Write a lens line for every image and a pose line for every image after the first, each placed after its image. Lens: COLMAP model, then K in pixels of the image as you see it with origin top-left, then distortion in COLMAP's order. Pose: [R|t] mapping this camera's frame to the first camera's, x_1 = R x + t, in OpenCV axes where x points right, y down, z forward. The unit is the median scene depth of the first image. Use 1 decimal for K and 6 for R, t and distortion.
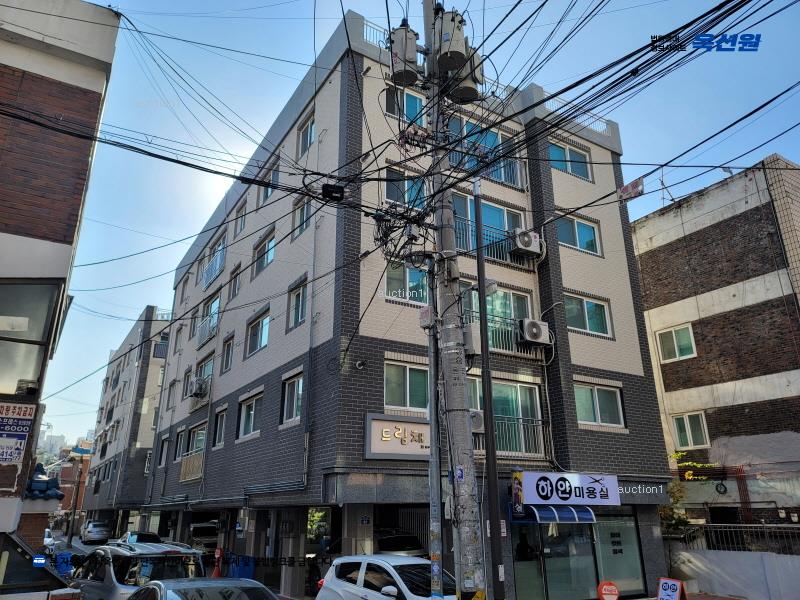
lens RADIAL K [[581.6, 0, 405.6], [0, 581.6, 294.5], [0, 0, 1]] dist [0.077577, -0.066335]
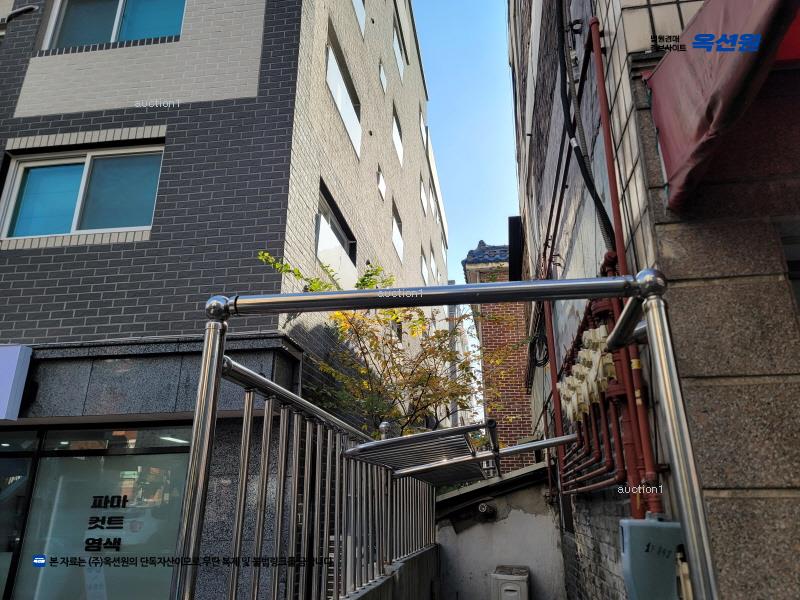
lens RADIAL K [[581.6, 0, 405.6], [0, 581.6, 294.5], [0, 0, 1]] dist [0.077577, -0.066335]
pose [[0.761734, -0.219237, -0.609669, 0.764508], [0.218867, 0.972763, -0.076348, 0.351186], [0.609801, -0.075279, 0.788971, 0.834048]]
